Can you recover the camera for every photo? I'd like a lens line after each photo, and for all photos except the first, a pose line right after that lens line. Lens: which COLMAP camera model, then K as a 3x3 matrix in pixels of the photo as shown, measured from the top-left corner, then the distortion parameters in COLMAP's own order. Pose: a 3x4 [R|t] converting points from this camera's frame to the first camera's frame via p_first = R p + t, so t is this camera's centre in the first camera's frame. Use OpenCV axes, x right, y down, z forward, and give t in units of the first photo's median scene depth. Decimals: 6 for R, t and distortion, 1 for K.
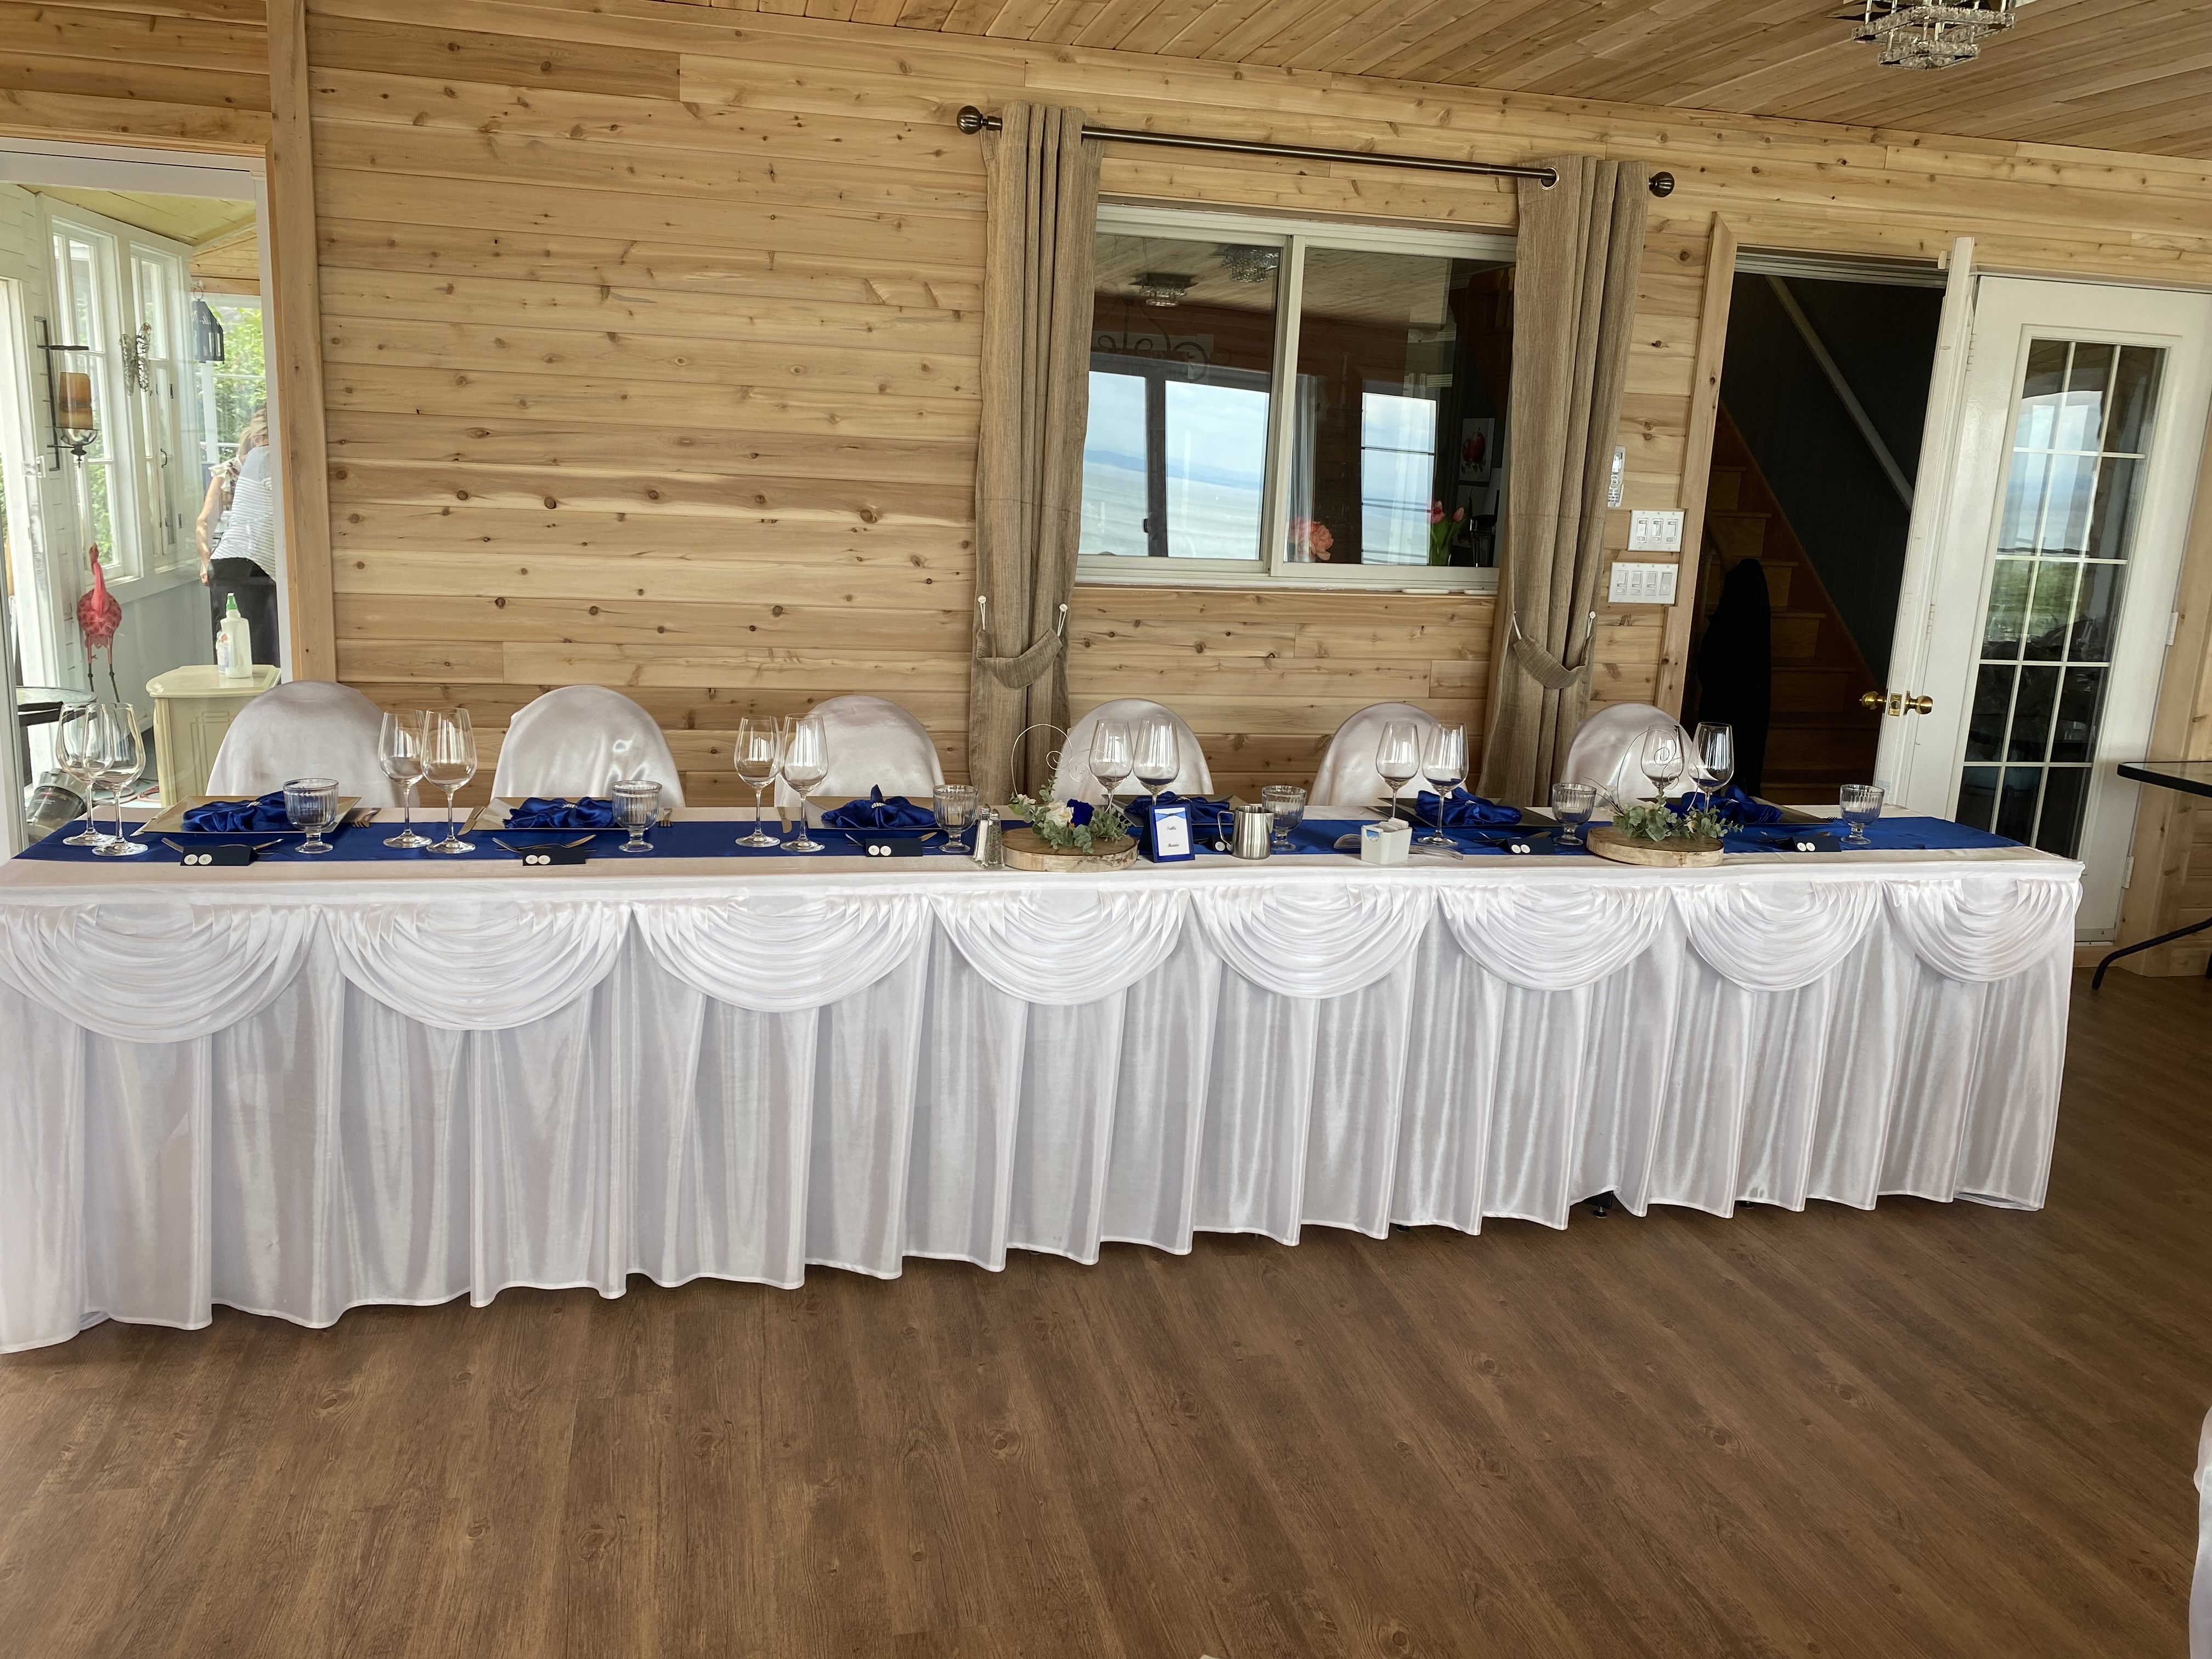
lens RADIAL K [[1669.1, 0, 1115.7], [0, 1669.1, 799.6], [0, 0, 1]] dist [0.015941, -0.004619]
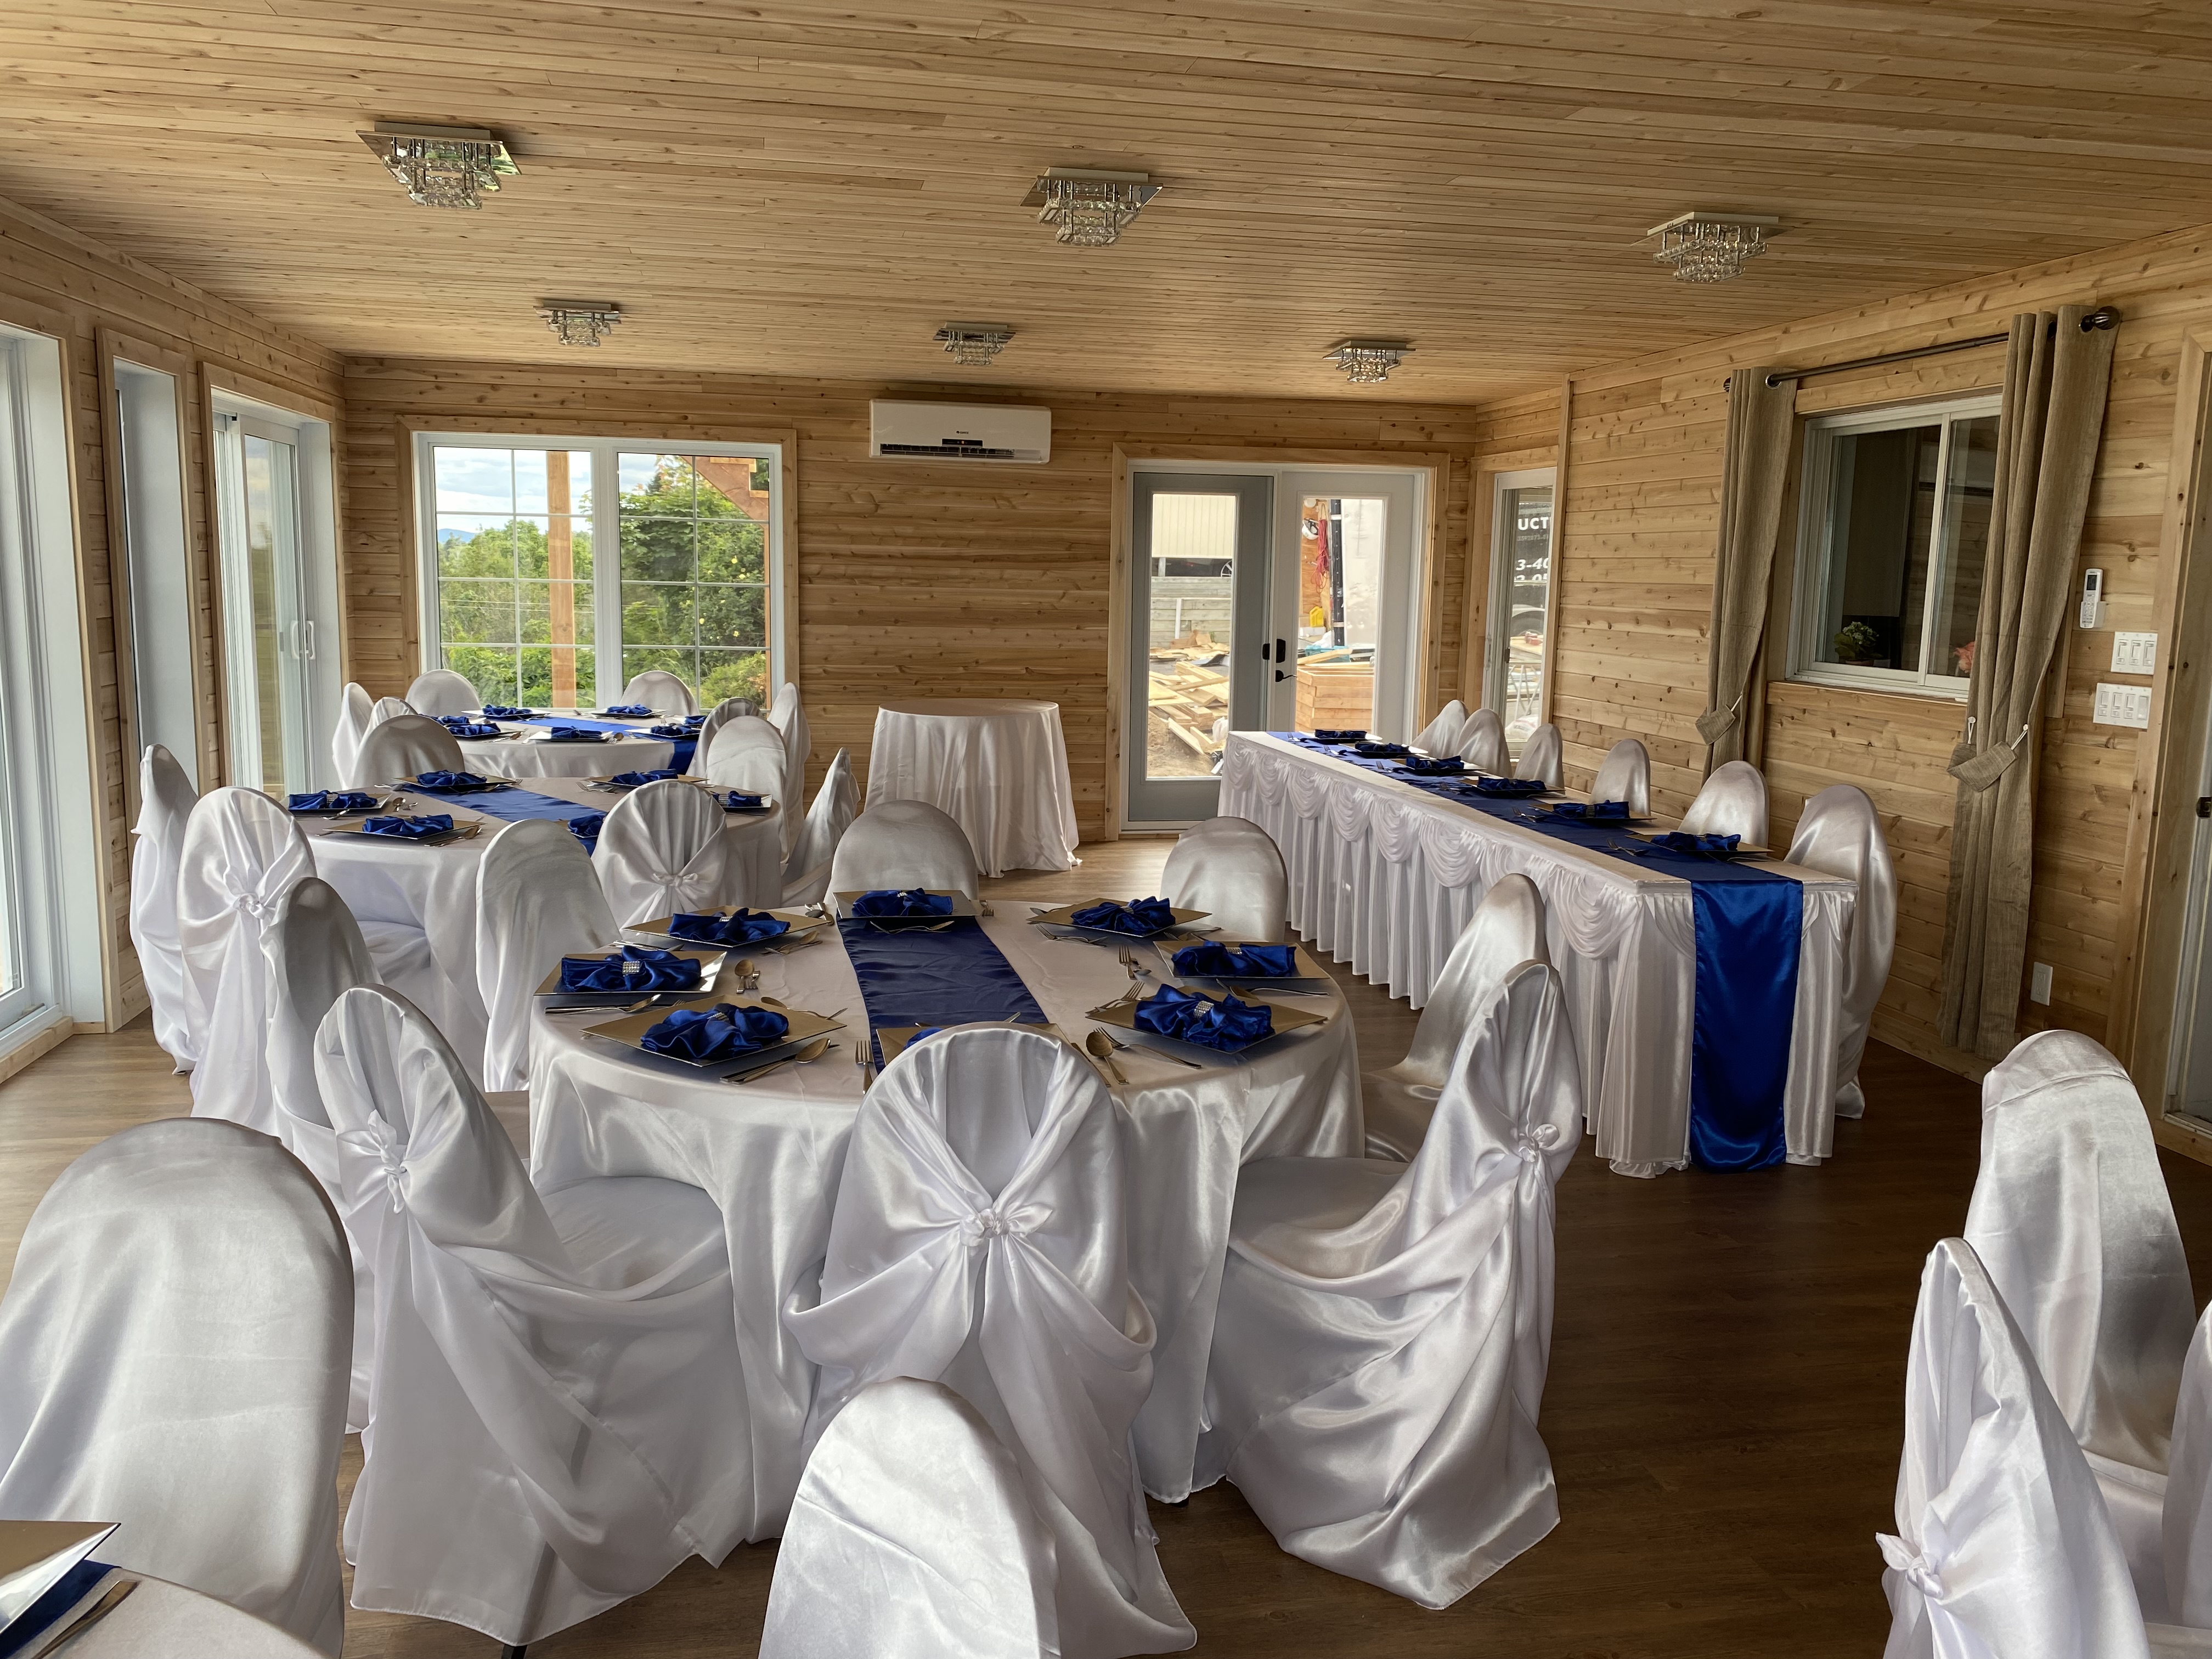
lens RADIAL K [[1669.1, 0, 1115.7], [0, 1669.1, 799.6], [0, 0, 1]] dist [0.015941, -0.004619]
pose [[-0.022041, 0.090934, -0.995613, 1.435948], [-0.226691, 0.969462, 0.093564, -0.038080], [0.973717, 0.227759, -0.000754, 0.484251]]
